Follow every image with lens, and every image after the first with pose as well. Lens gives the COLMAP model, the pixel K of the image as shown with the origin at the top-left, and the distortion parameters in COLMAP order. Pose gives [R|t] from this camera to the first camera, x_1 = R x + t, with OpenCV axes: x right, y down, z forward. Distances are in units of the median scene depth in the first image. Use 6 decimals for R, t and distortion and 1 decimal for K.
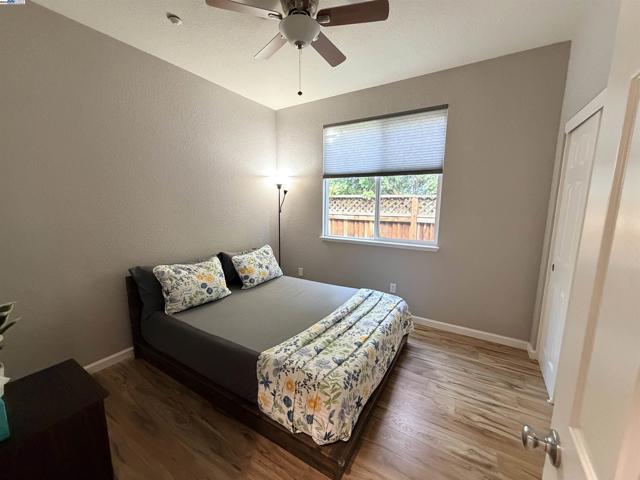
lens RADIAL K [[253.7, 0, 318.4], [0, 253.7, 240.0], [0, 0, 1]] dist [-0.002083, 0.000442]
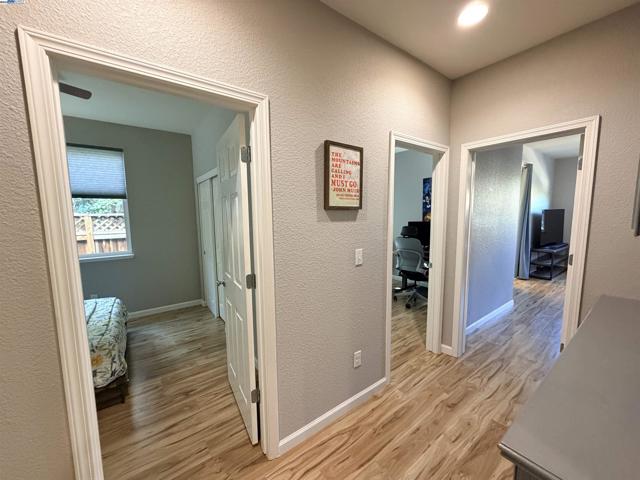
lens RADIAL K [[253.7, 0, 318.4], [0, 253.7, 240.0], [0, 0, 1]] dist [-0.002083, 0.000442]
pose [[0.359376, -0.103715, 0.927411, -0.439742], [0.157529, 0.986285, 0.049256, 0.046059], [-0.919801, 0.128393, 0.370786, -0.423752]]
